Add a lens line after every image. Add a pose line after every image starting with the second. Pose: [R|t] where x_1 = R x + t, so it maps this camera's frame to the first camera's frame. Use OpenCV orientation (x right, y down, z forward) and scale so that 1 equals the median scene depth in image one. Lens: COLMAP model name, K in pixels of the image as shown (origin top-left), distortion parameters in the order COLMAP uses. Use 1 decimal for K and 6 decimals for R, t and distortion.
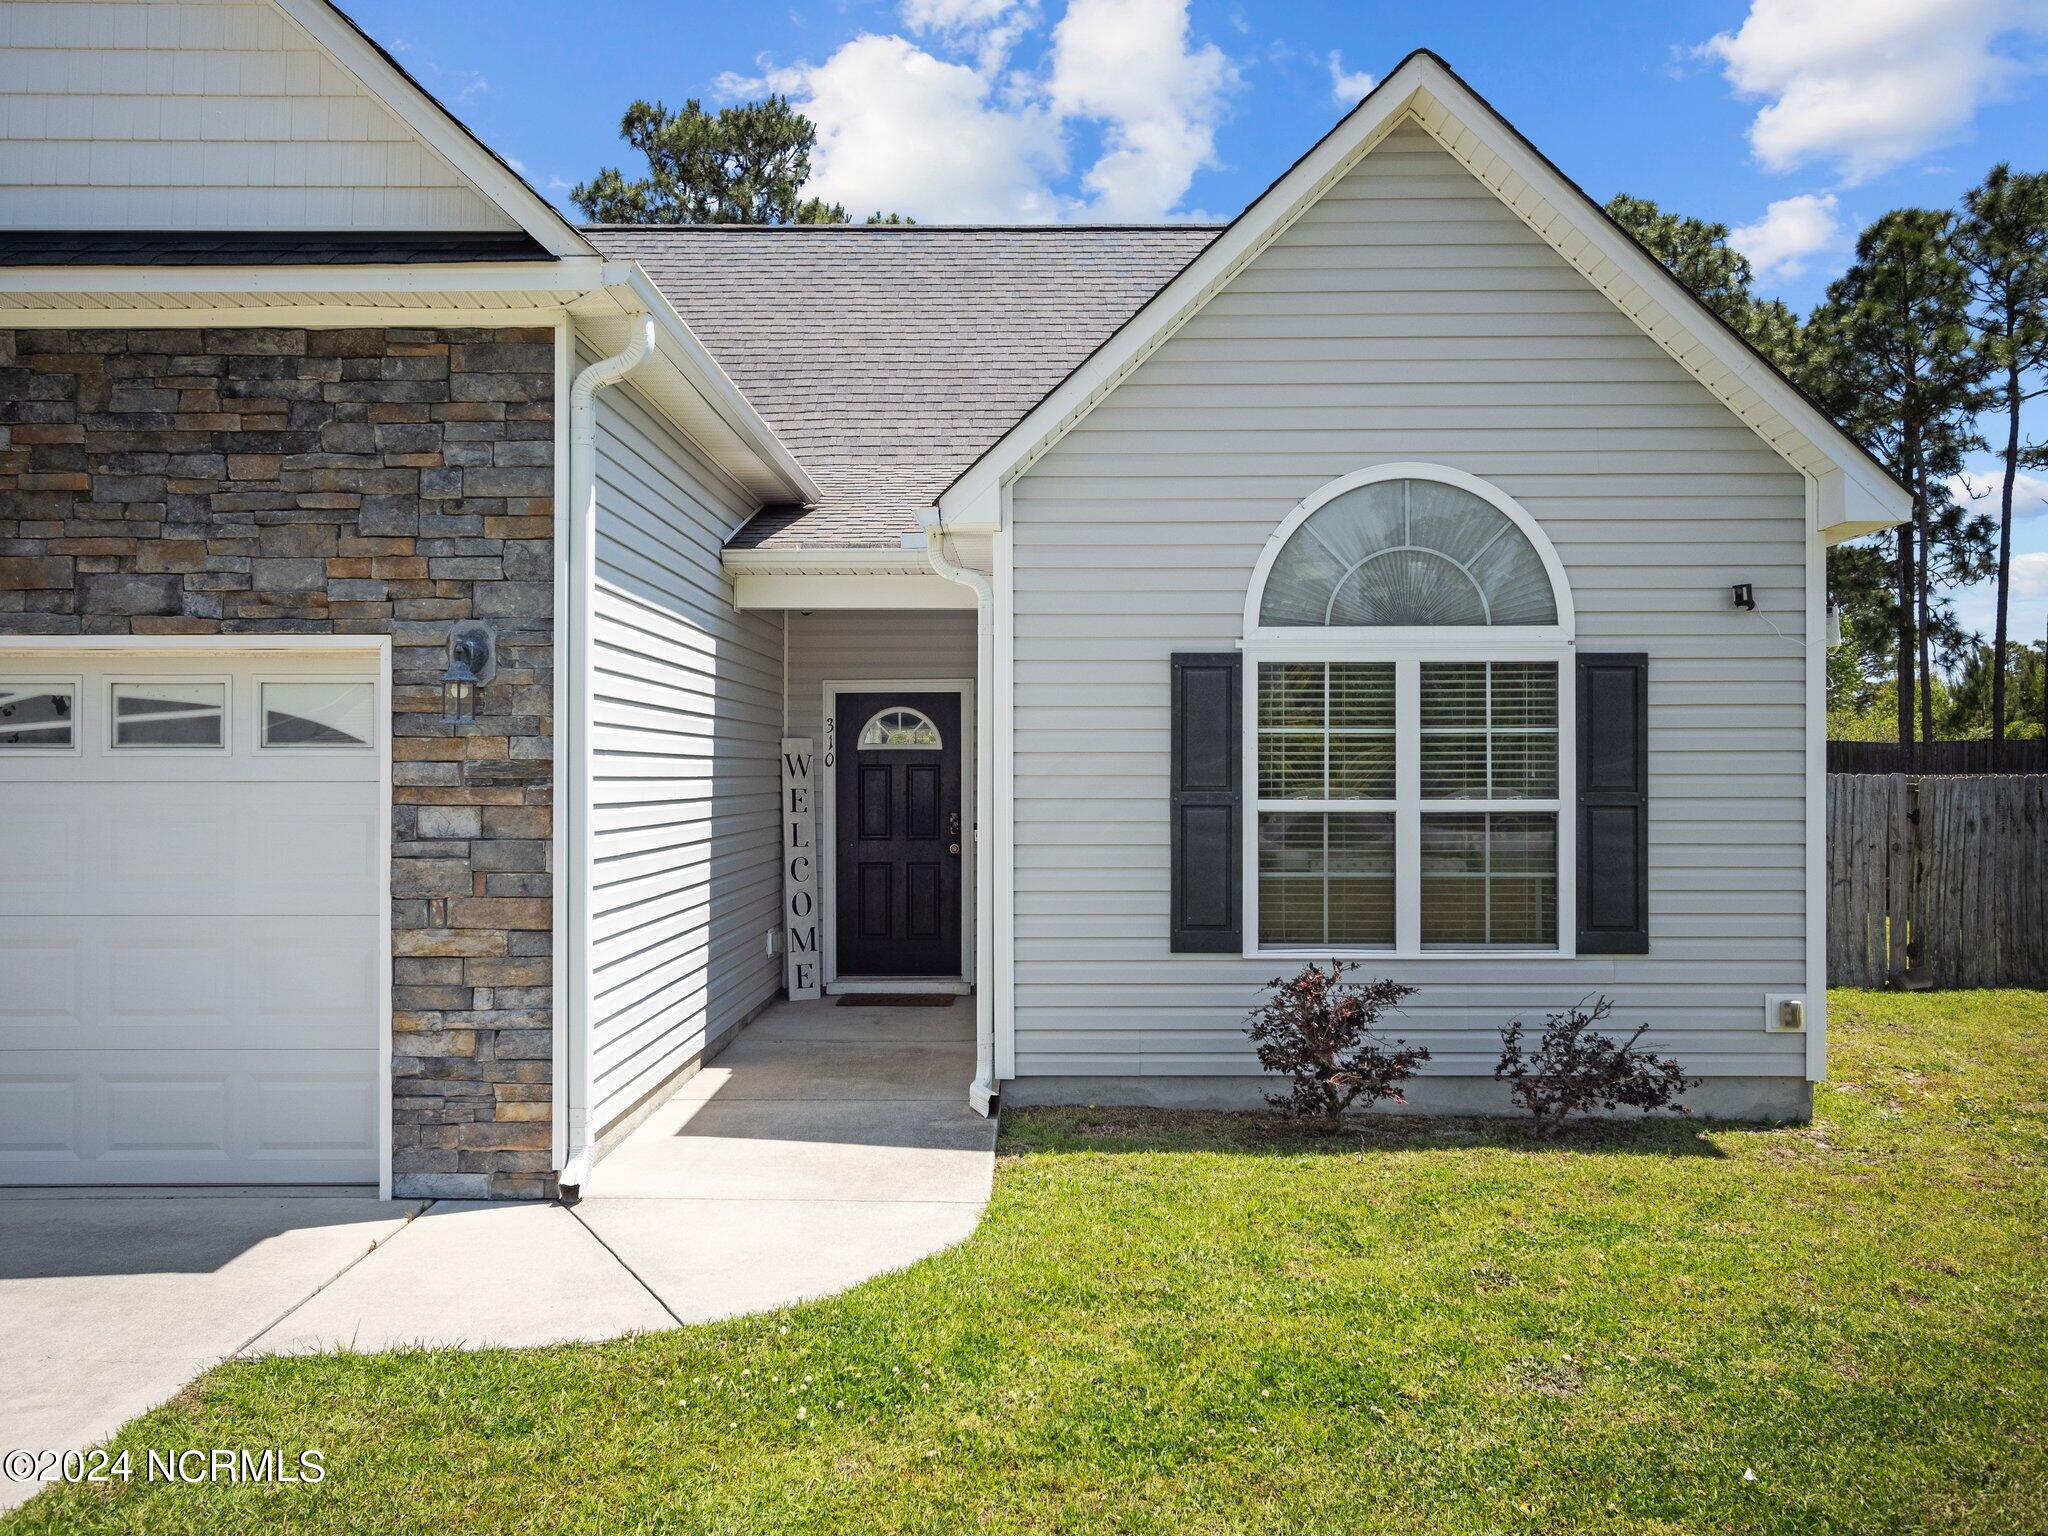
lens RADIAL K [[1639.6, 0, 1032.8], [0, 1639.6, 772.7], [0, 0, 1]] dist [-0.005257, 0.026557]
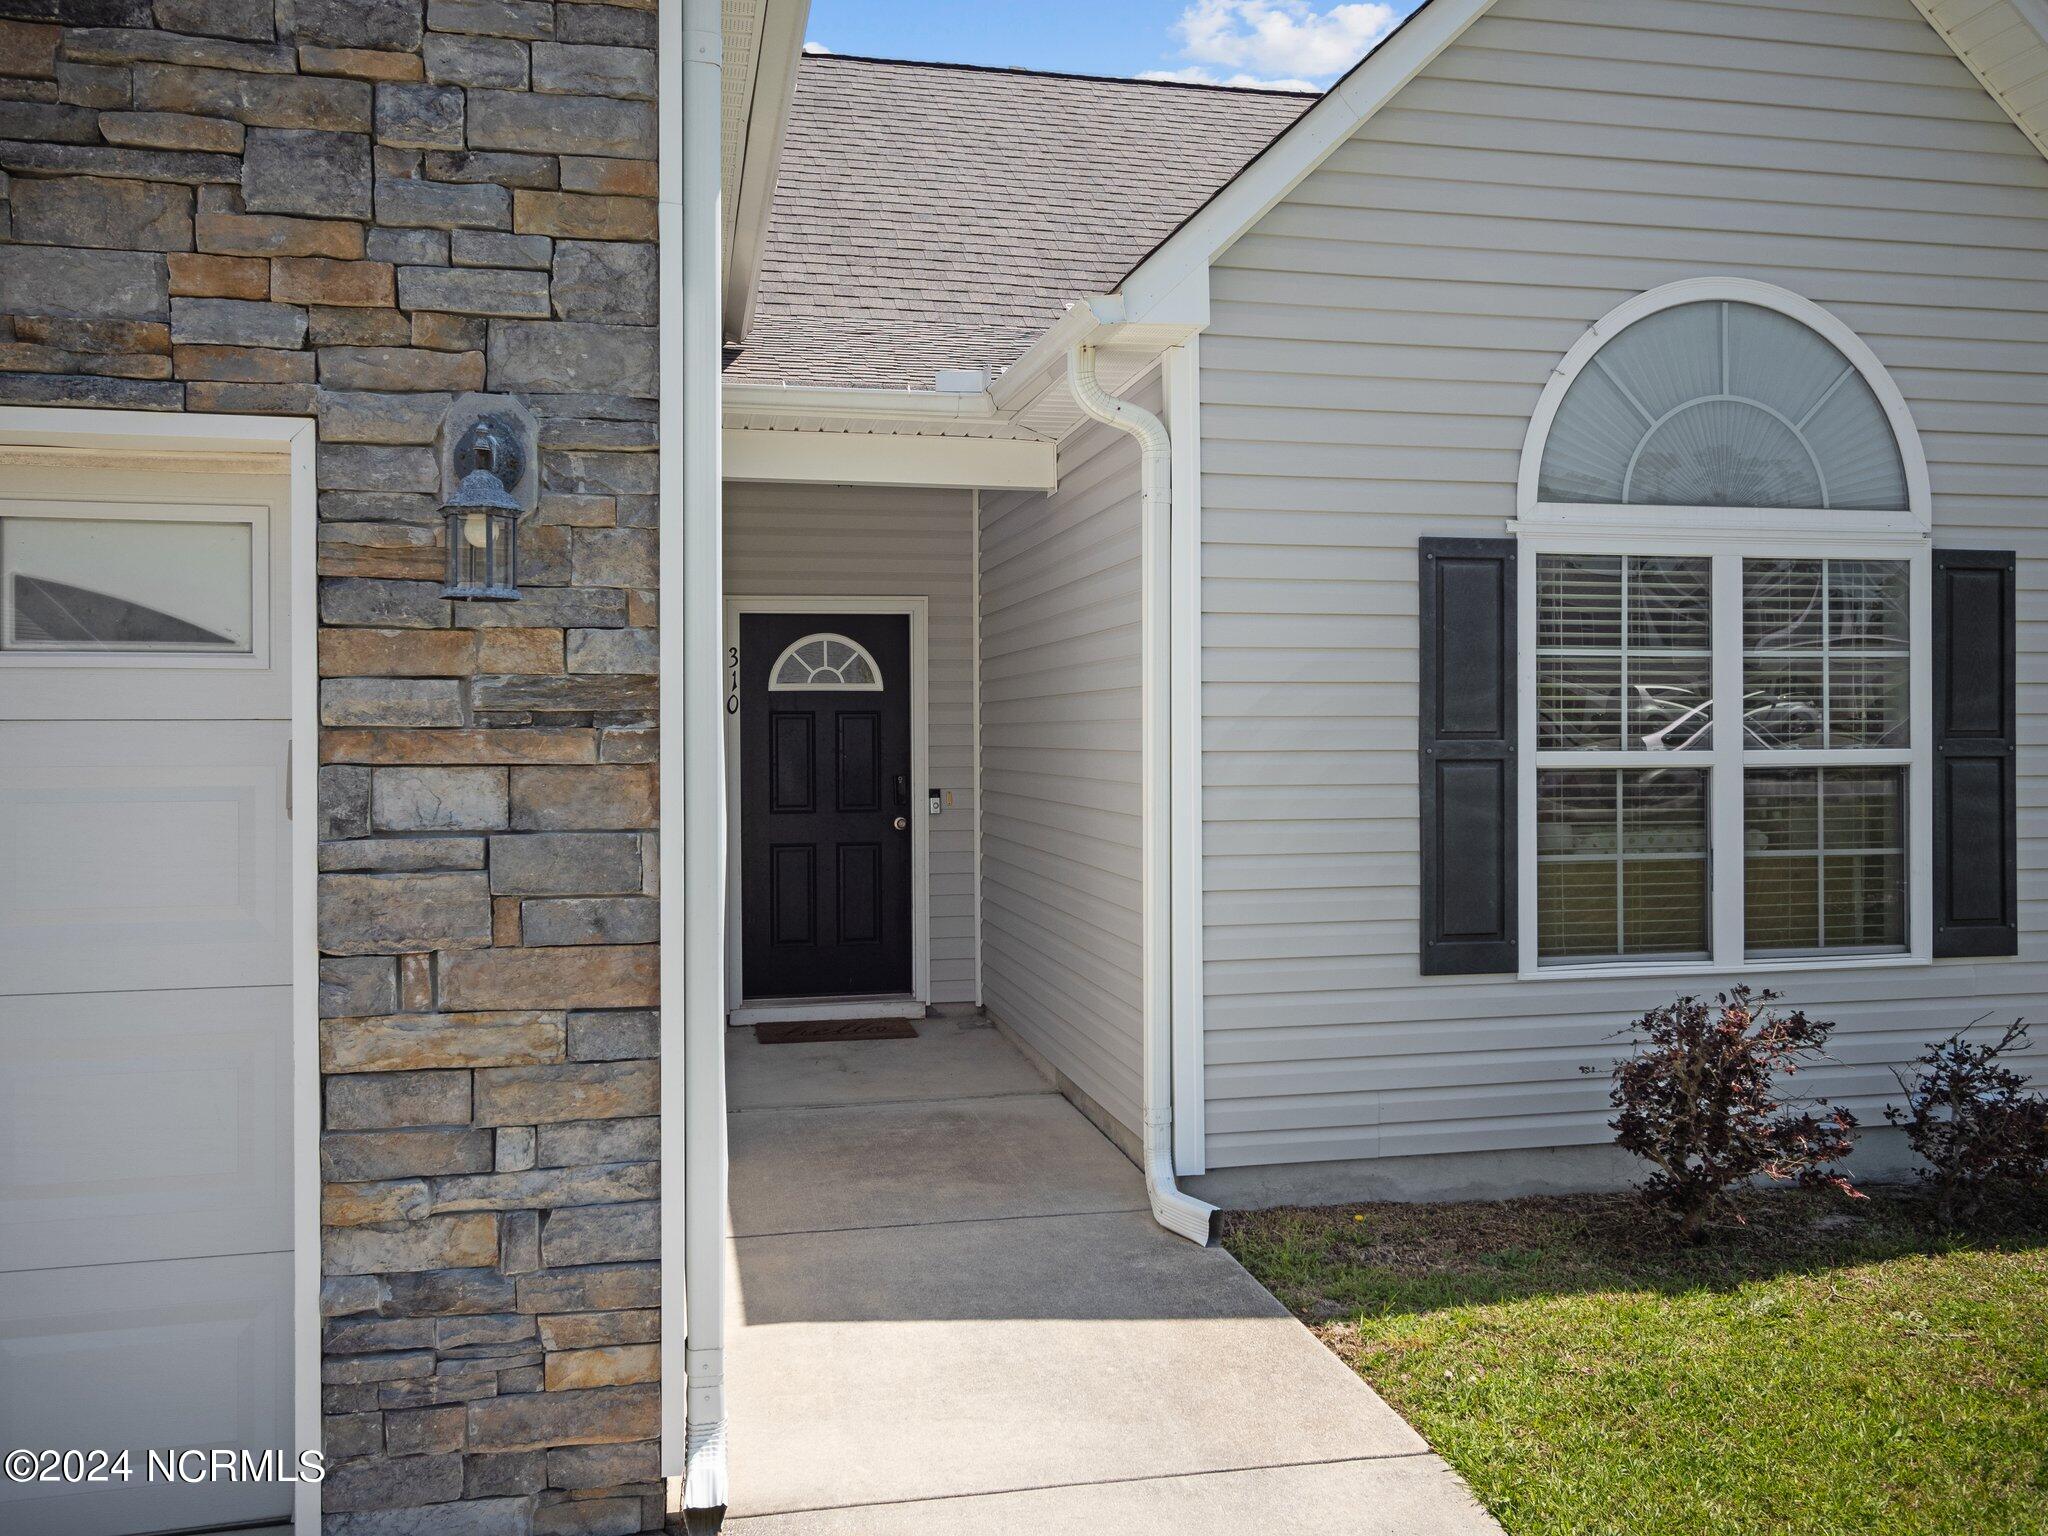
lens RADIAL K [[1639.6, 0, 1028.0], [0, 1639.6, 742.4], [0, 0, 1]] dist [-0.005257, 0.026557]
pose [[0.973732, -0.004762, 0.227649, -0.233695], [0.003934, 0.999984, 0.004093, 0.009162], [-0.227665, -0.003090, 0.973735, 0.374687]]
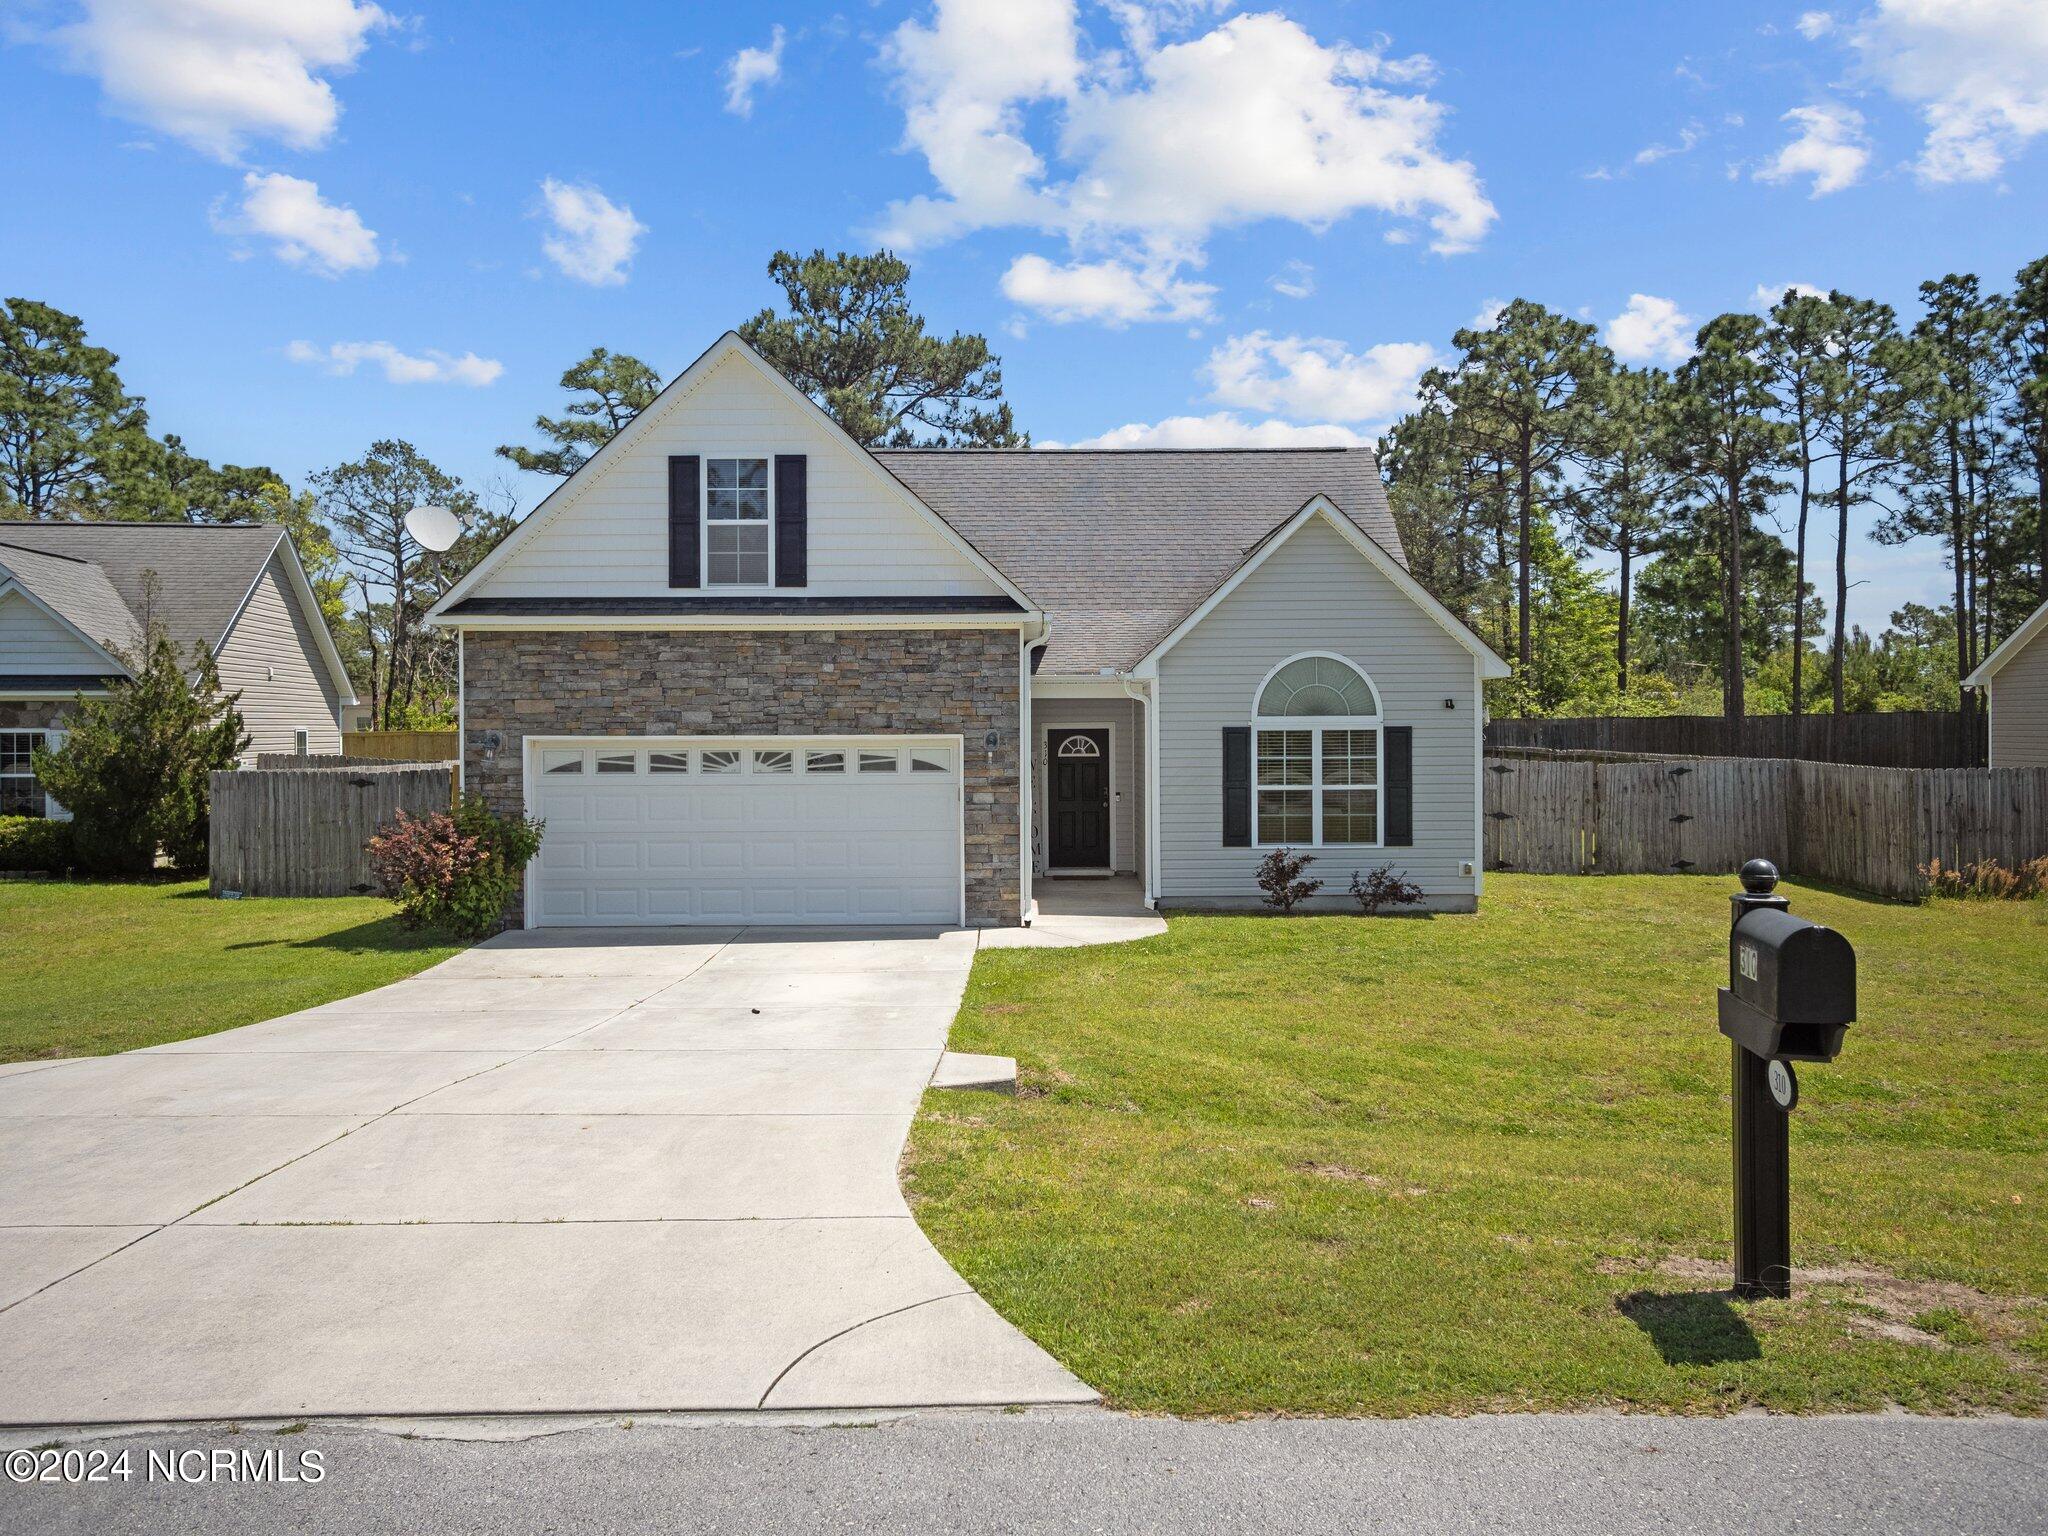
lens RADIAL K [[1639.6, 0, 1013.5], [0, 1639.6, 732.4], [0, 0, 1]] dist [-0.005257, 0.026557]
pose [[0.999971, -0.006091, 0.004576, -0.249281], [0.006070, 0.999971, 0.004605, -0.079091], [-0.004604, -0.004577, 0.999979, -1.520373]]
